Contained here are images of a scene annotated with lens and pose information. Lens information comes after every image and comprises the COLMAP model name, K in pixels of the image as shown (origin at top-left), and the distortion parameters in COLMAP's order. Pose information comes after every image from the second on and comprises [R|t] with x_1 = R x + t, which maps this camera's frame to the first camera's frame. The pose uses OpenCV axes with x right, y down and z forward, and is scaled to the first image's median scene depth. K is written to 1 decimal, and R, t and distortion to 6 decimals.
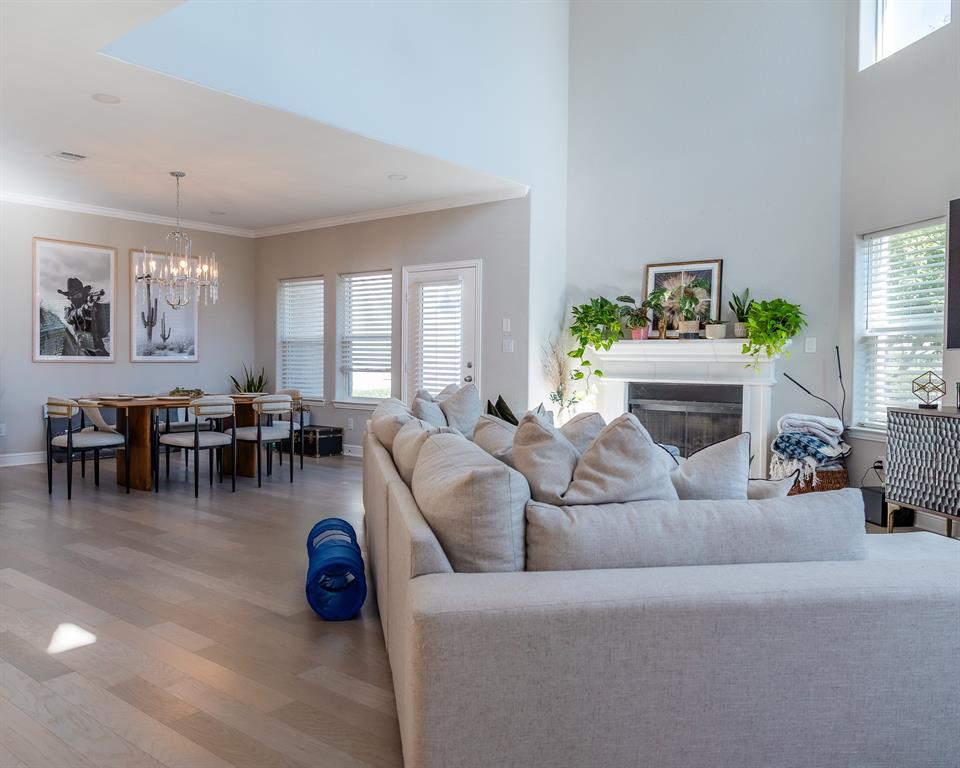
lens RADIAL K [[772.0, 0, 429.6], [0, 772.0, 382.3], [0, 0, 1]] dist [0.001657, -0.000223]
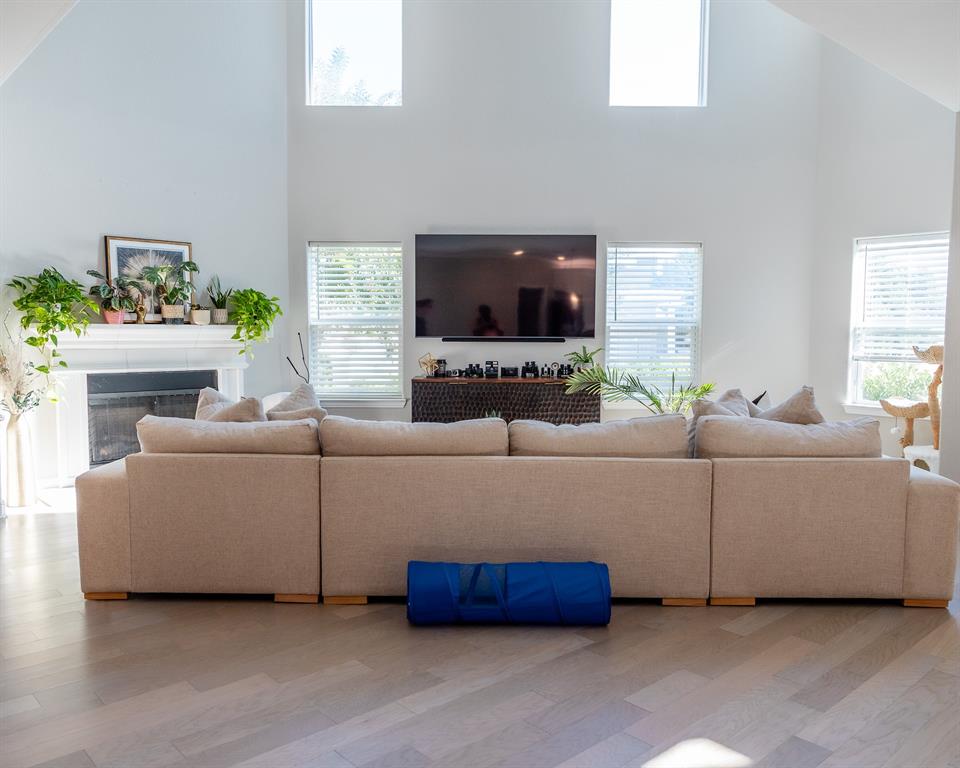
lens RADIAL K [[768.4, 0, 480.0], [0, 768.4, 384.0], [0, 0, 1]] dist [-0.002483, 0.004412]
pose [[0.116791, -0.072706, 0.990492, -0.572274], [0.028443, 0.997153, 0.069841, -0.039216], [-0.992749, 0.020016, 0.118527, 0.534396]]
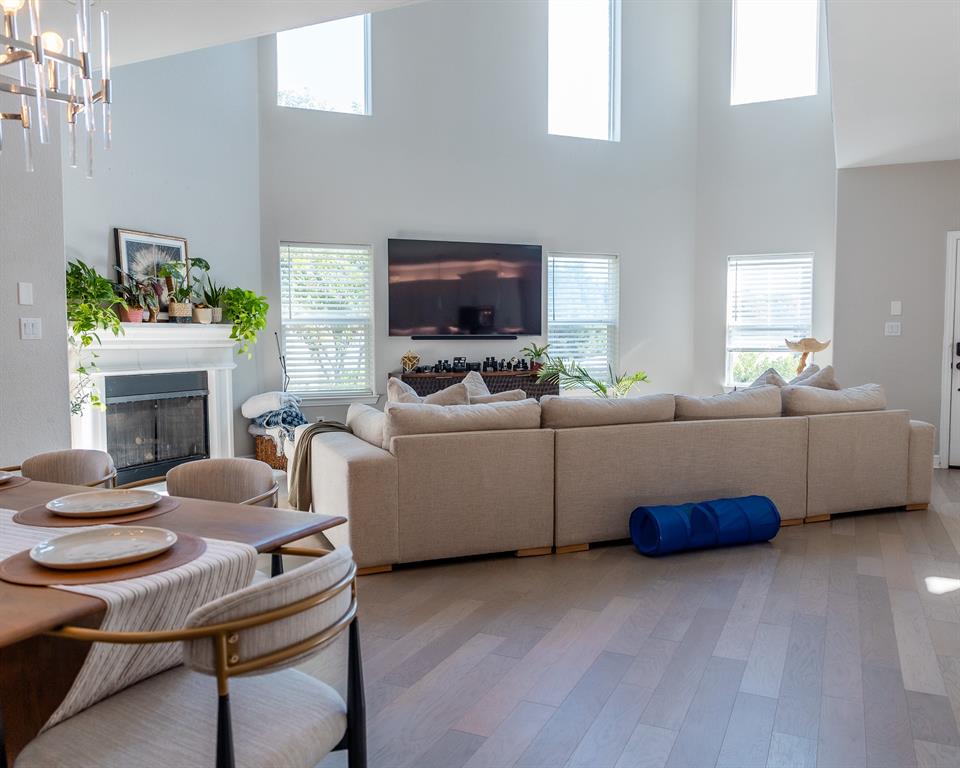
lens RADIAL K [[777.1, 0, 480.0], [0, 777.1, 384.0], [0, 0, 1]] dist [0.003576, -0.001287]
pose [[-0.271854, -0.061129, 0.960395, -0.656426], [0.034045, 0.996745, 0.073079, -0.040595], [-0.961736, 0.052563, -0.268888, 0.939784]]
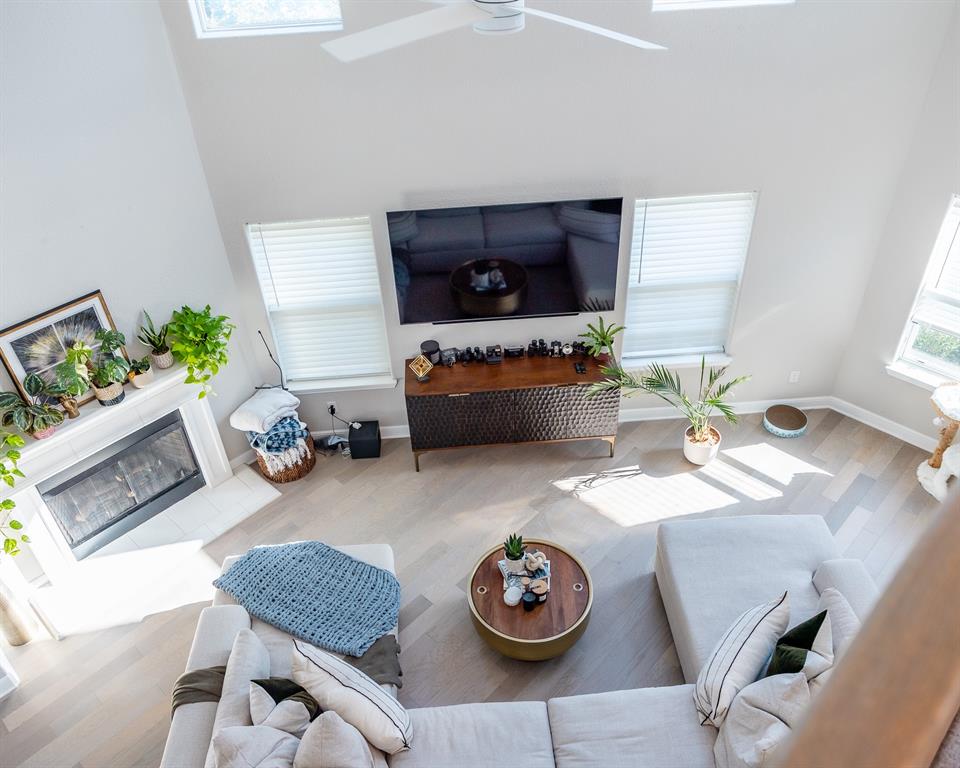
lens RADIAL K [[777.1, 0, 480.0], [0, 777.1, 384.0], [0, 0, 1]] dist [0.003576, -0.001287]
pose [[0.048576, -0.619922, 0.783159, -0.255483], [0.074189, 0.784158, 0.616111, -0.536819], [-0.996060, 0.028174, 0.084082, 0.584667]]
